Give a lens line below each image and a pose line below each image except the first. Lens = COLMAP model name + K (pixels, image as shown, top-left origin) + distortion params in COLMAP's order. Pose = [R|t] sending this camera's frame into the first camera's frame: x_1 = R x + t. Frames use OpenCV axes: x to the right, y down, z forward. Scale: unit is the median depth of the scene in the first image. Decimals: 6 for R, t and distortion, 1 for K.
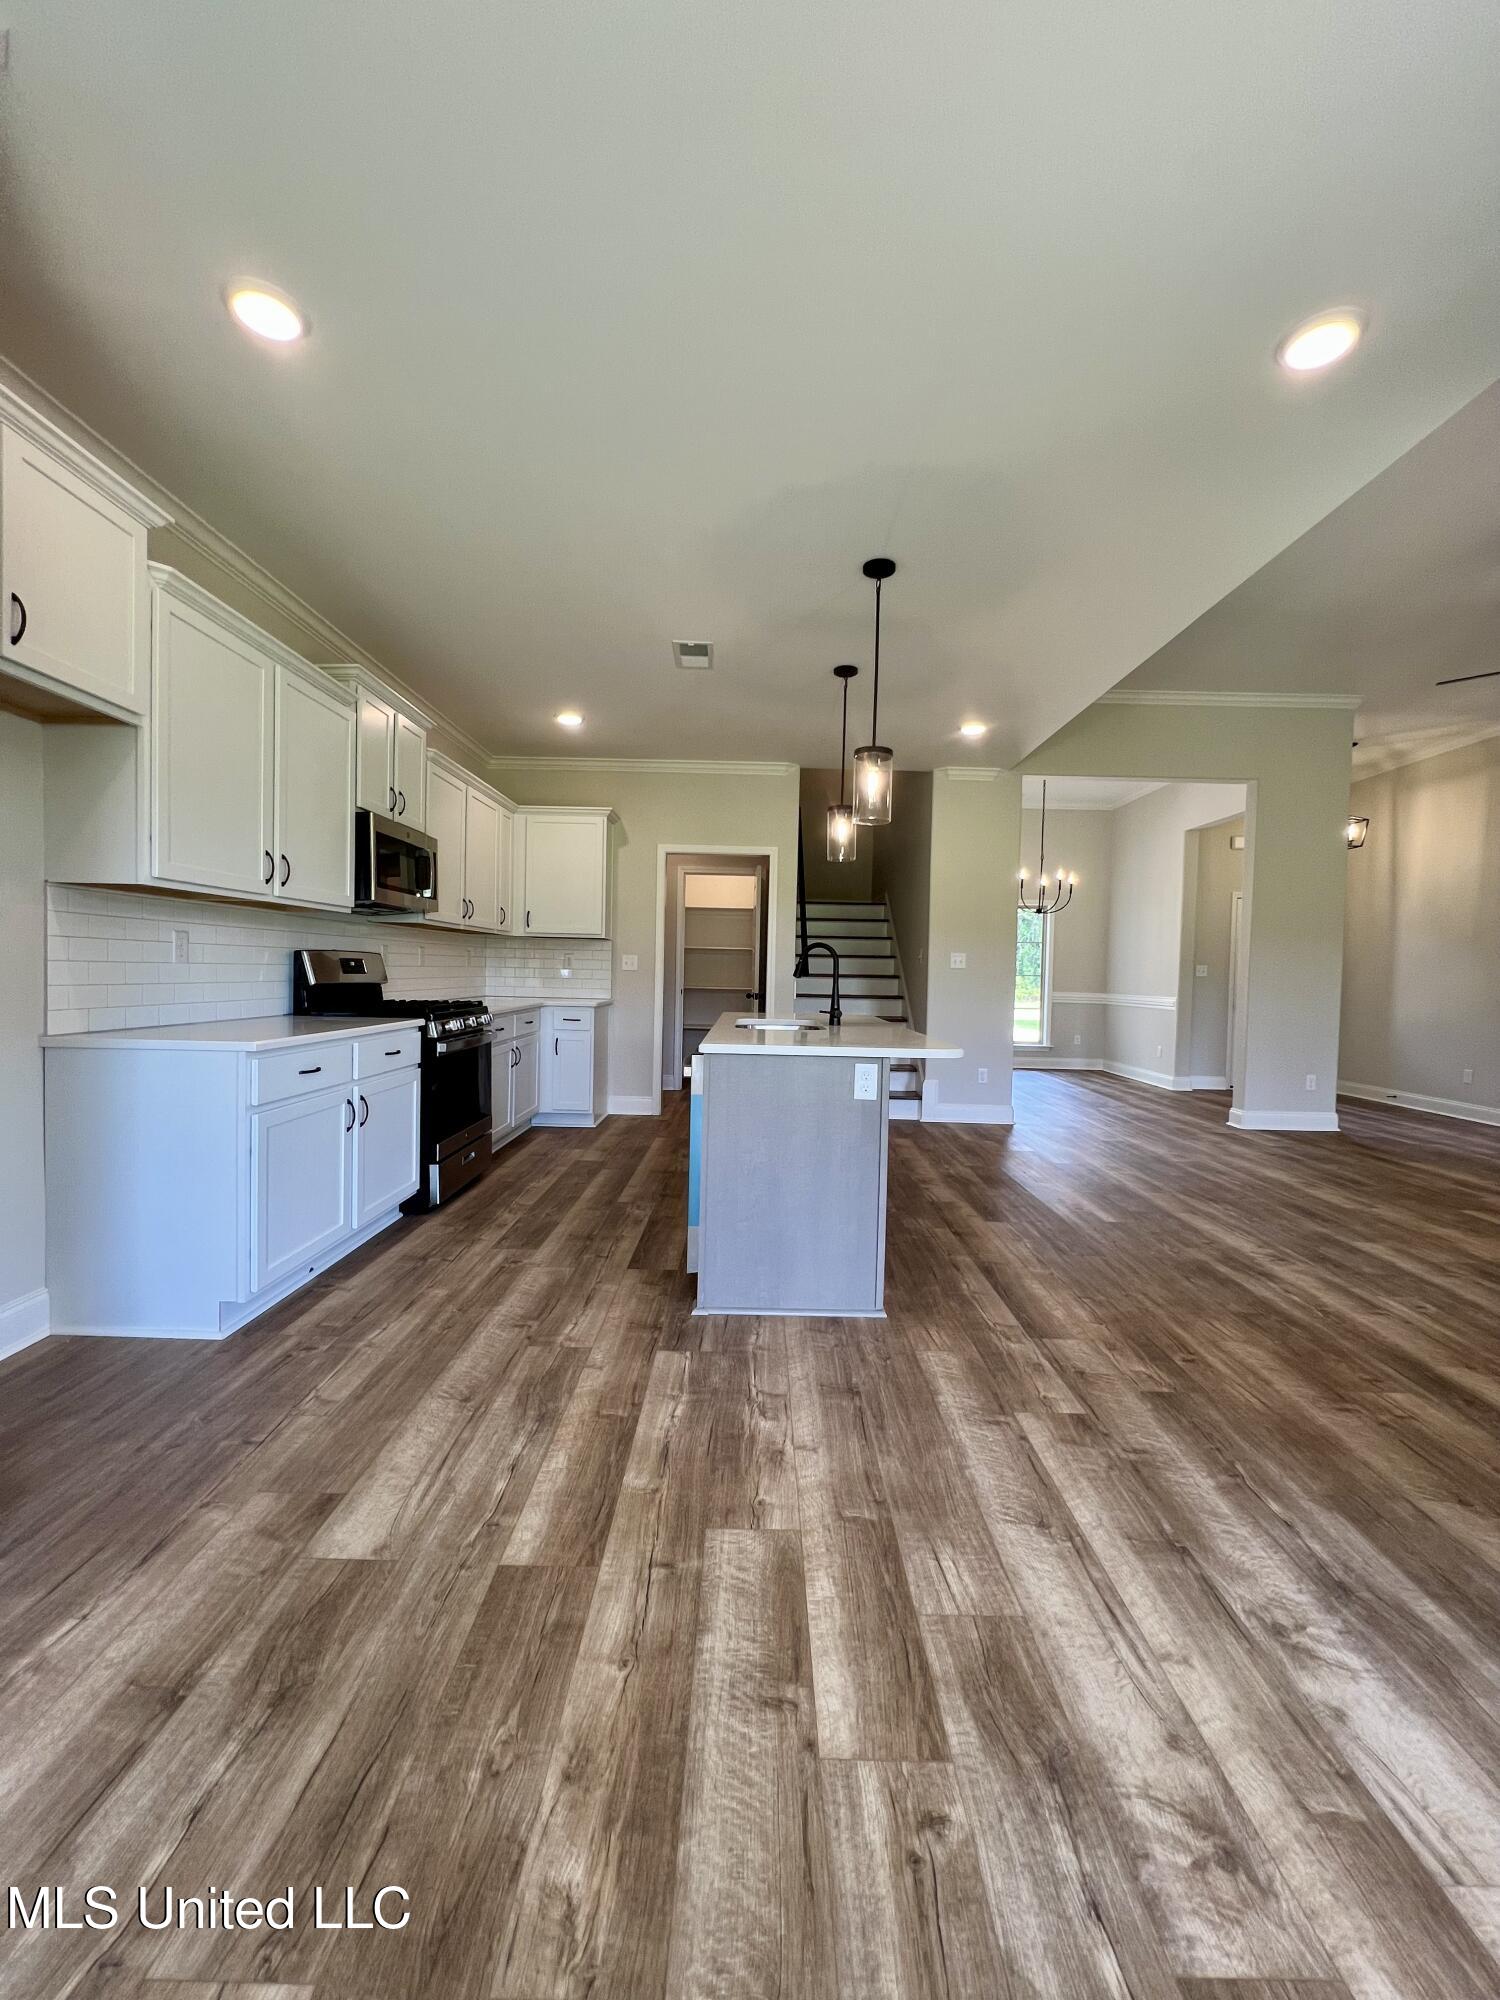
lens RADIAL K [[802.4, 0, 757.4], [0, 802.4, 991.4], [0, 0, 1]] dist [-0.004651, 0.001535]
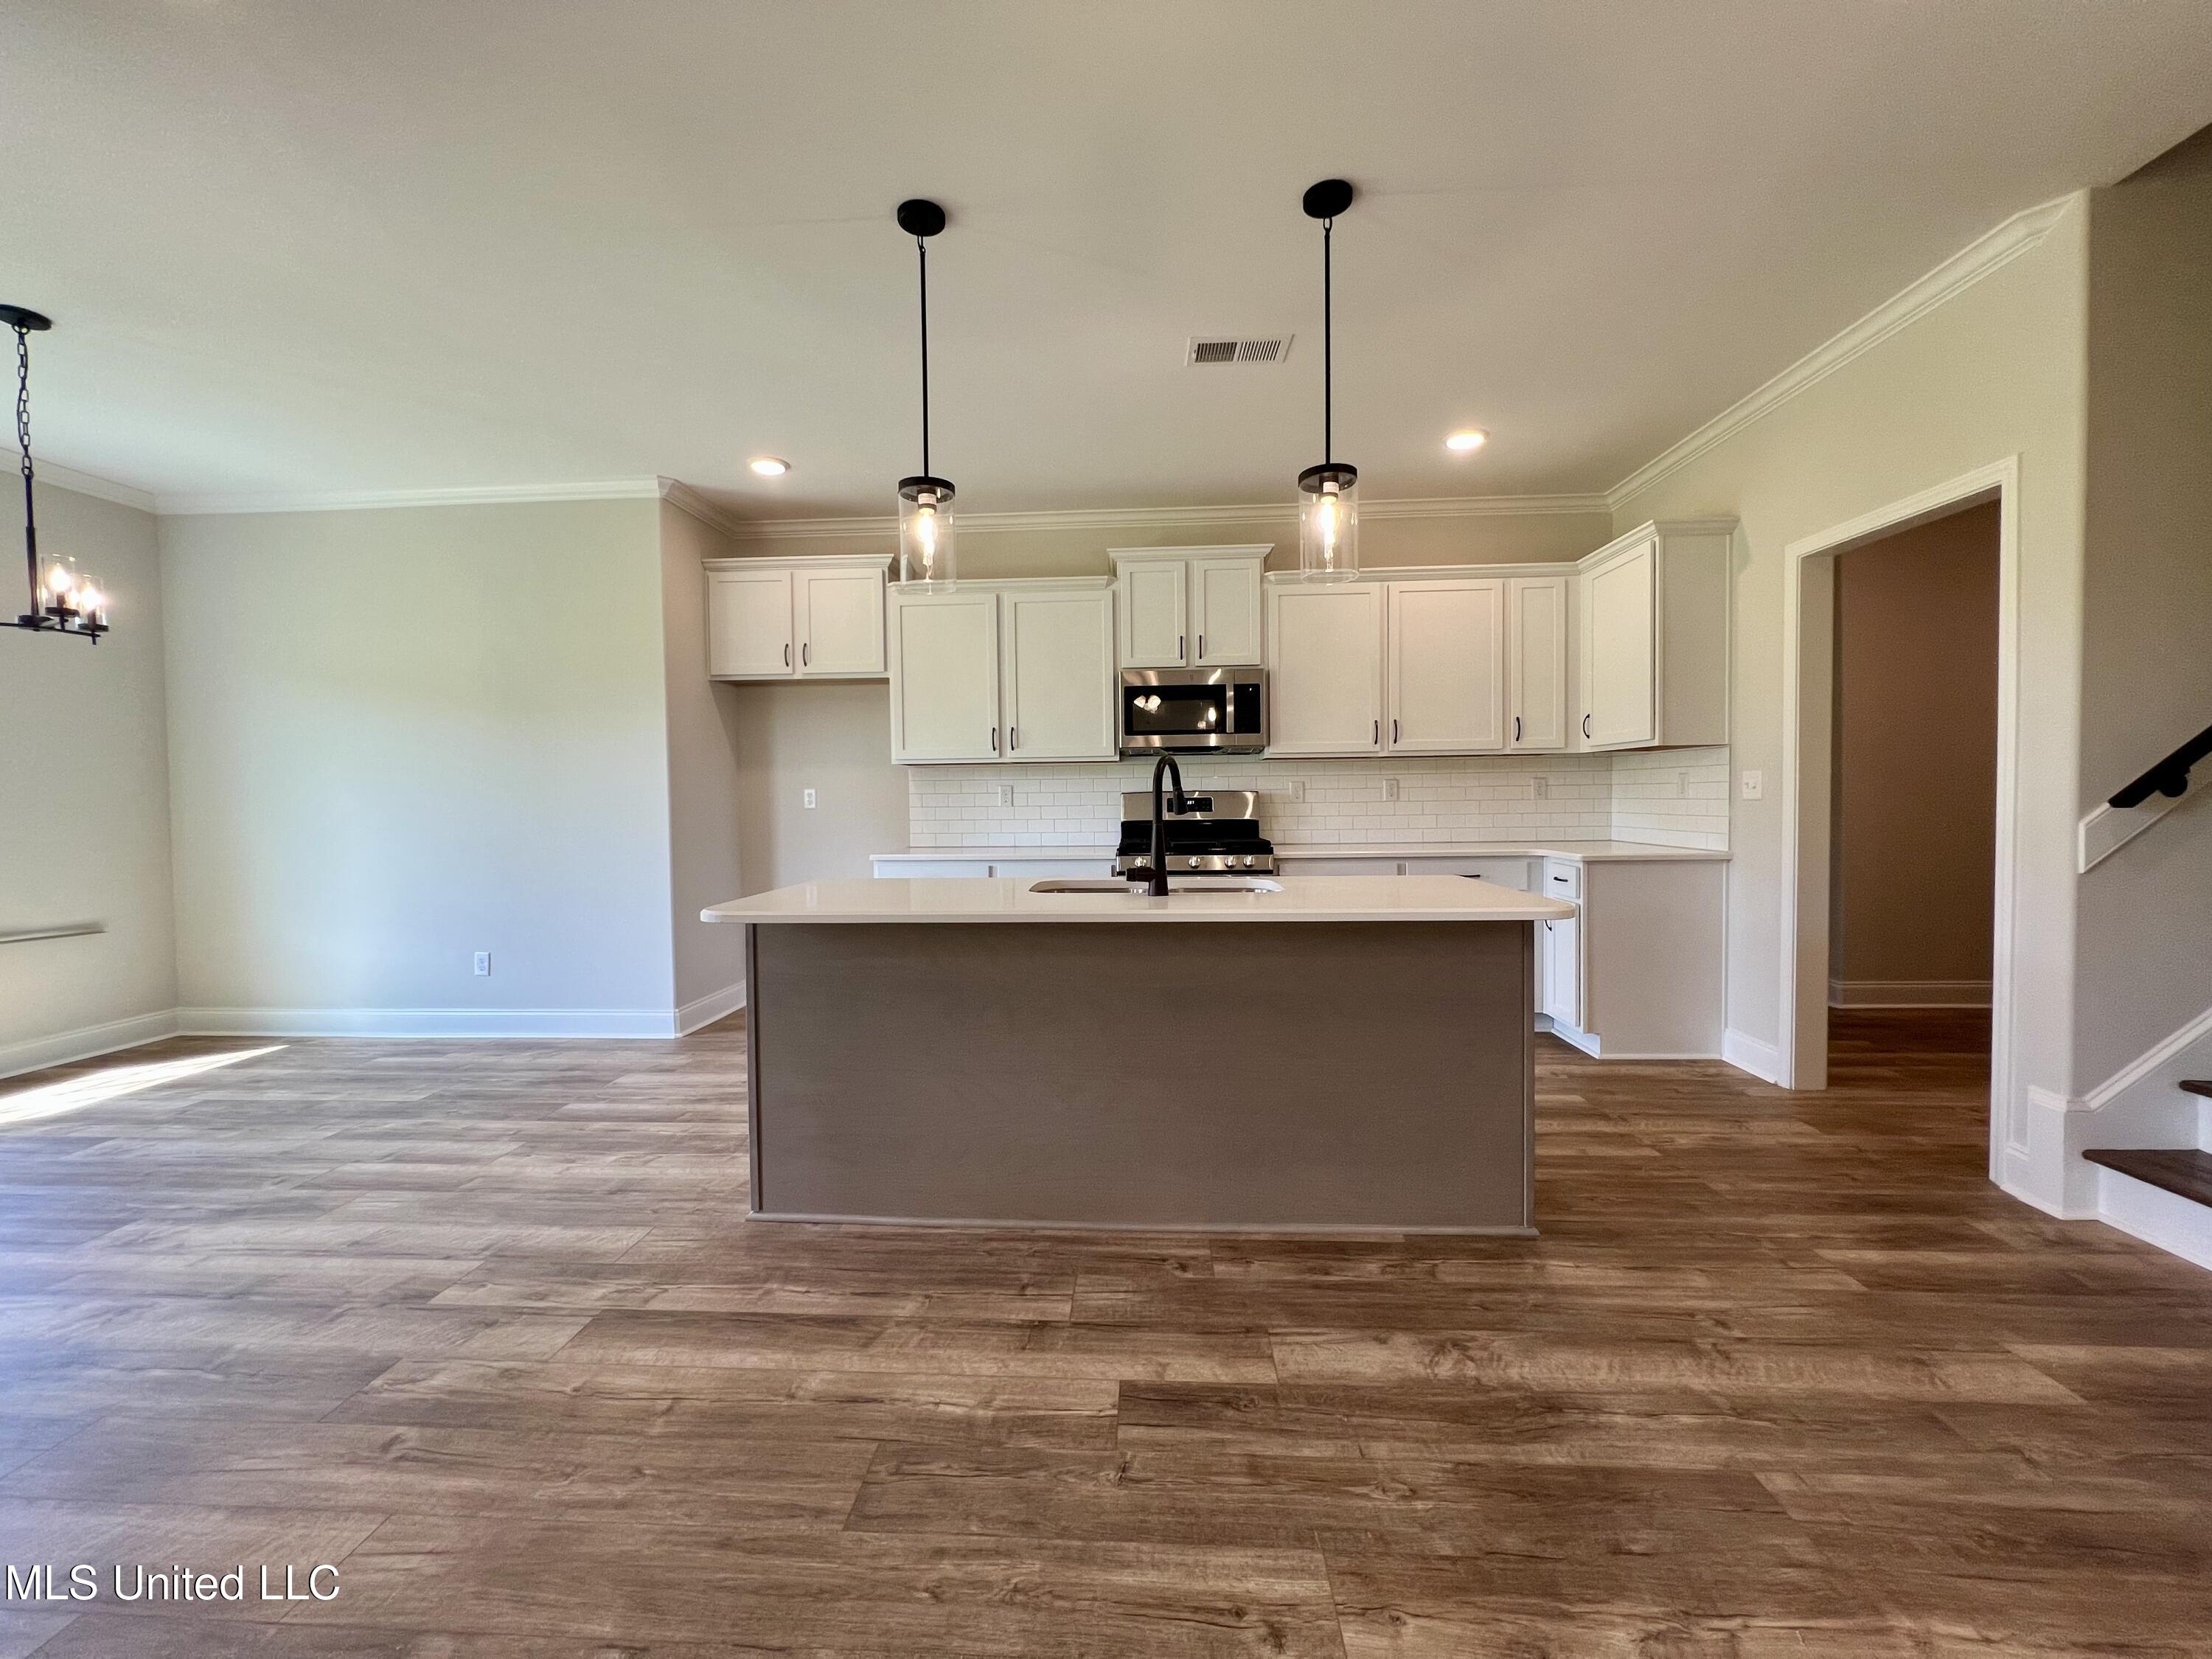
lens RADIAL K [[887.5, 0, 1099.0], [0, 887.5, 822.5], [0, 0, 1]] dist [-0.004651, 0.001535]
pose [[-0.062600, 0.006063, -0.998020, 1.290738], [-0.013323, 0.999887, 0.006910, -0.025847], [0.997950, 0.013729, -0.062513, 1.729872]]
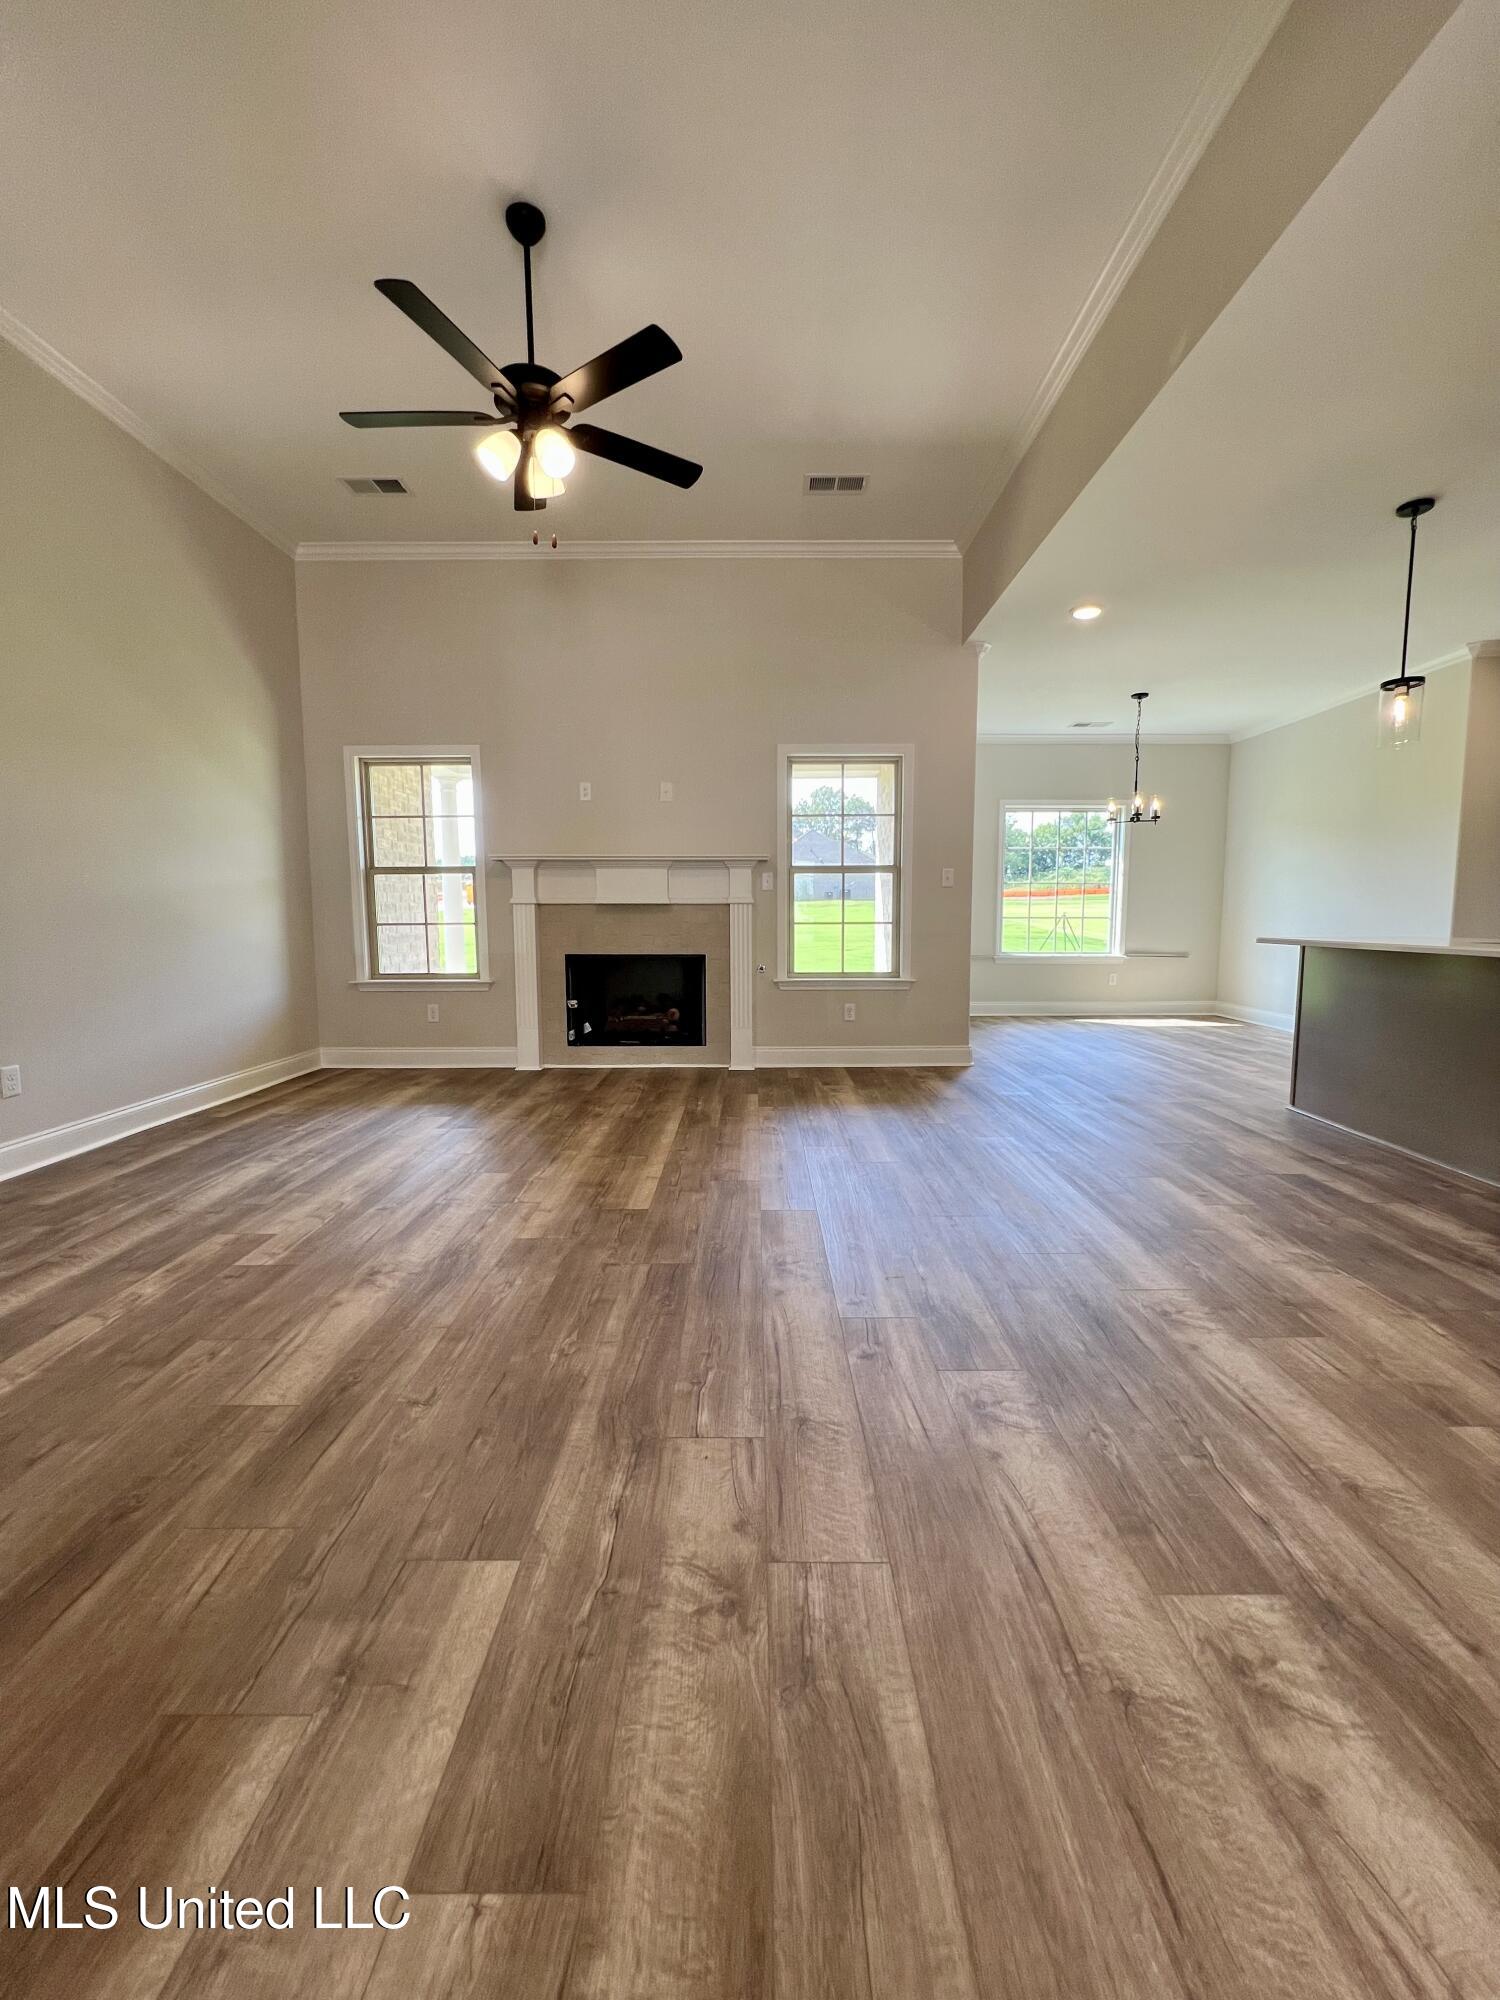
lens RADIAL K [[802.4, 0, 754.5], [0, 802.4, 994.6], [0, 0, 1]] dist [-0.004651, 0.001535]
pose [[-0.999773, -0.021236, -0.001828, 1.478191], [-0.021299, 0.992079, 0.123793, 0.014002], [-0.000816, 0.123804, -0.992306, 3.088157]]
